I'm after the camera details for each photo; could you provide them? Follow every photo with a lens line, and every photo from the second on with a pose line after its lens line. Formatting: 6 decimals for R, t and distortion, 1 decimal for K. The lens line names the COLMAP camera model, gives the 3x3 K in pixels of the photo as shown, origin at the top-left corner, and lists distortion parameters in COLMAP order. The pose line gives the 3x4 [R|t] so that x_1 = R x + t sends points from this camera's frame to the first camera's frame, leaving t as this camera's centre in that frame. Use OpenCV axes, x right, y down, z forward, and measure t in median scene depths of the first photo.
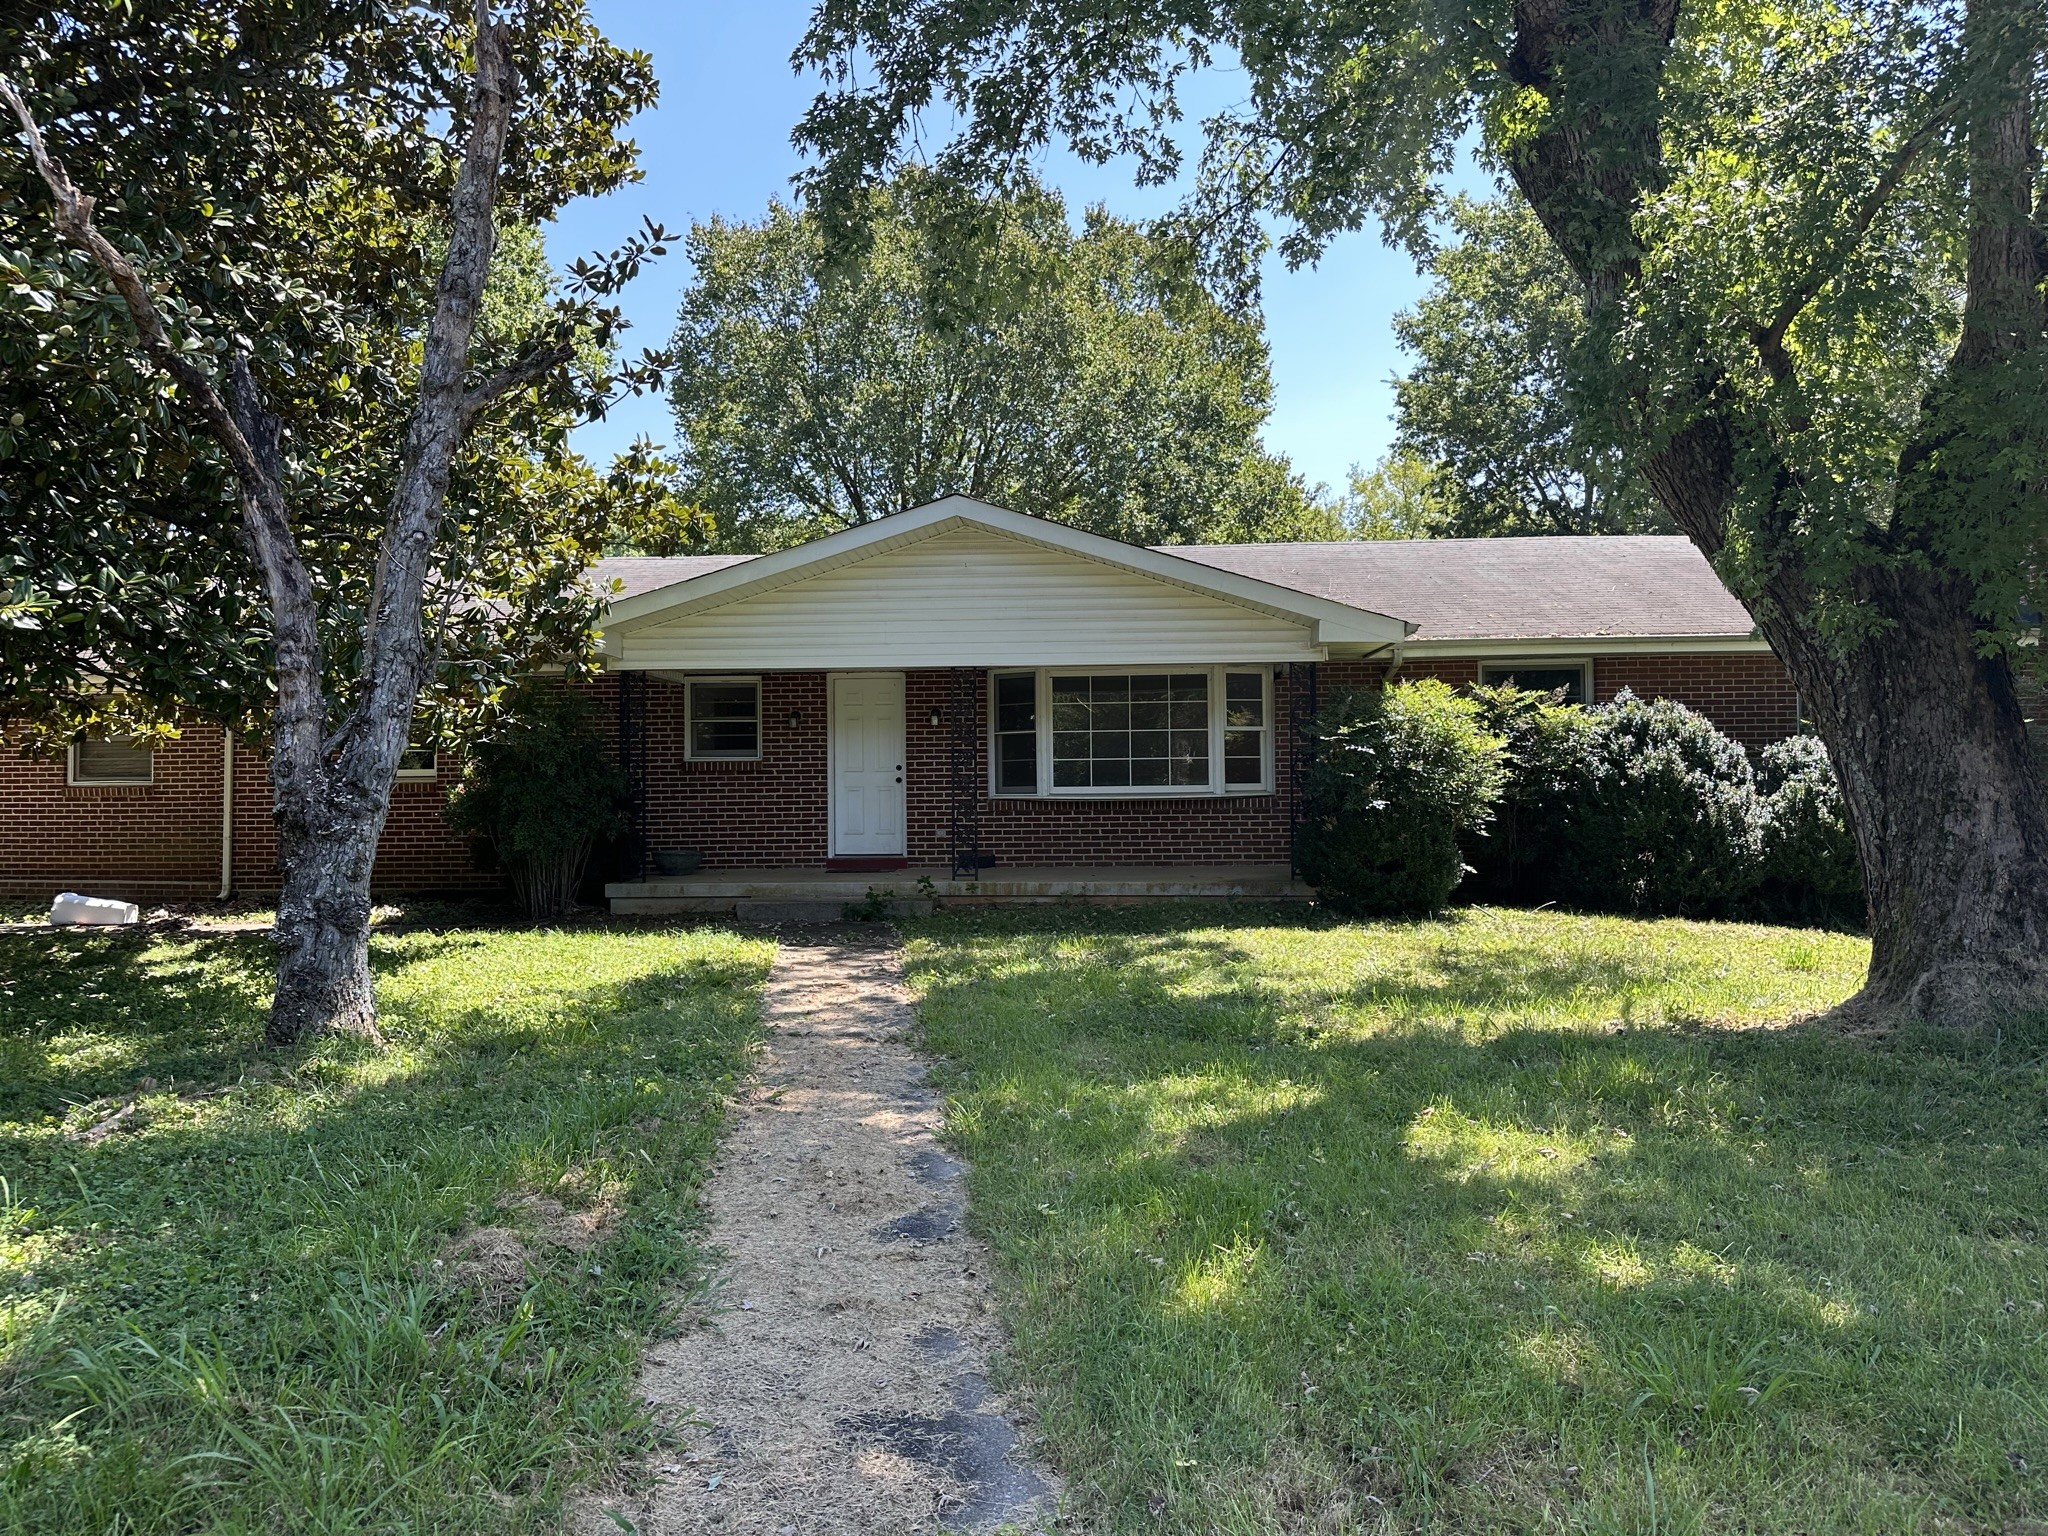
lens RADIAL K [[1470.4, 0, 1023.0], [0, 1470.4, 762.2], [0, 0, 1]] dist [0.022439, -0.002914]
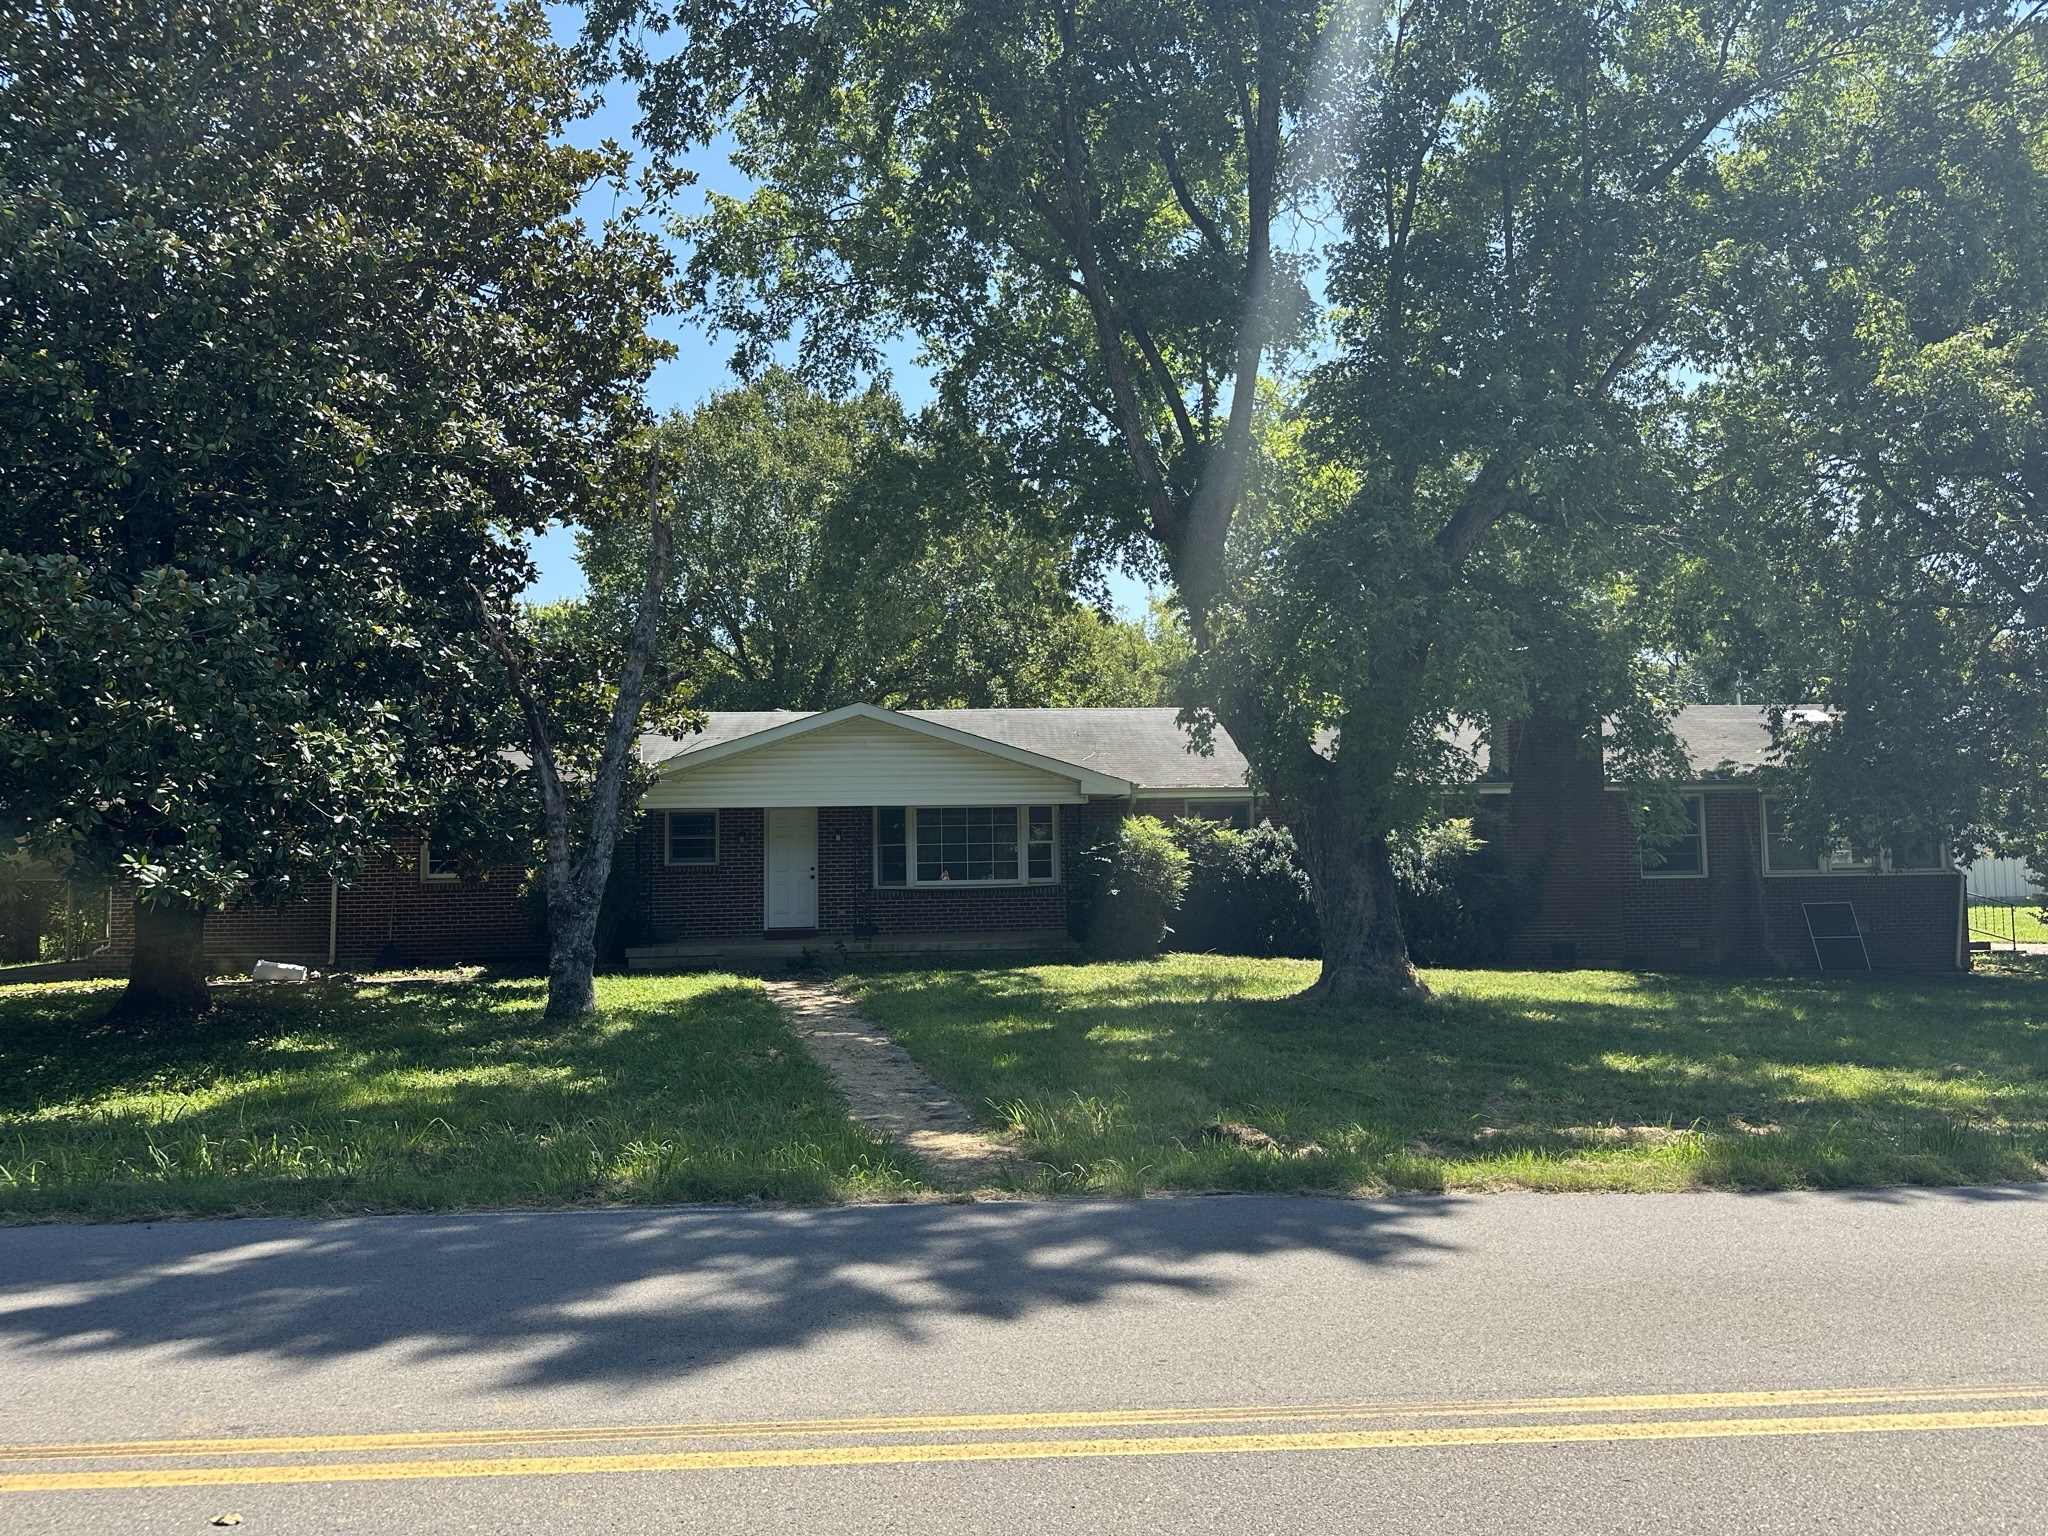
lens RADIAL K [[1470.4, 0, 1023.0], [0, 1470.4, 762.2], [0, 0, 1]] dist [0.022439, -0.002914]
pose [[0.993222, -0.000584, 0.116234, -0.055007], [0.006690, 0.998617, -0.052147, -0.030363], [-0.116043, 0.052571, 0.991852, -0.622186]]
